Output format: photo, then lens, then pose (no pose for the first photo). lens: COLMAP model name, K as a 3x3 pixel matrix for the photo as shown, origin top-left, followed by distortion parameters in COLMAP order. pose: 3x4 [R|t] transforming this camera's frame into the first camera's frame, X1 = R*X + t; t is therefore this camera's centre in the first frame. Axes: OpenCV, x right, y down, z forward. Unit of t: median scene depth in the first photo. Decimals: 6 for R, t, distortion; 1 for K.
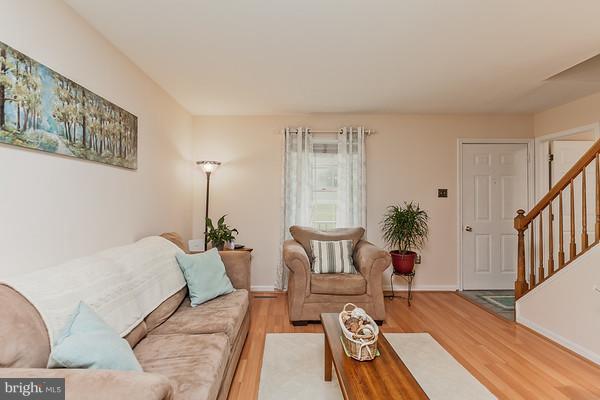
lens RADIAL K [[268.3, 0, 300.0], [0, 268.3, 200.0], [0, 0, 1]] dist [-0.000840, -0.000238]
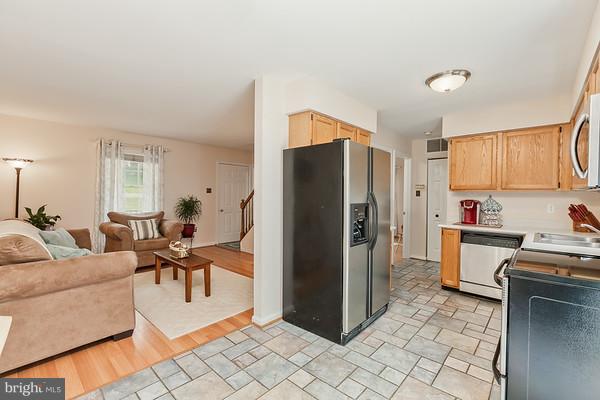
lens RADIAL K [[268.3, 0, 300.0], [0, 268.3, 200.0], [0, 0, 1]] dist [-0.000840, -0.000238]
pose [[0.671589, -0.005833, 0.740901, -0.391471], [-0.012980, 0.999723, 0.019637, -0.005930], [-0.740810, -0.022805, 0.671327, -0.660723]]
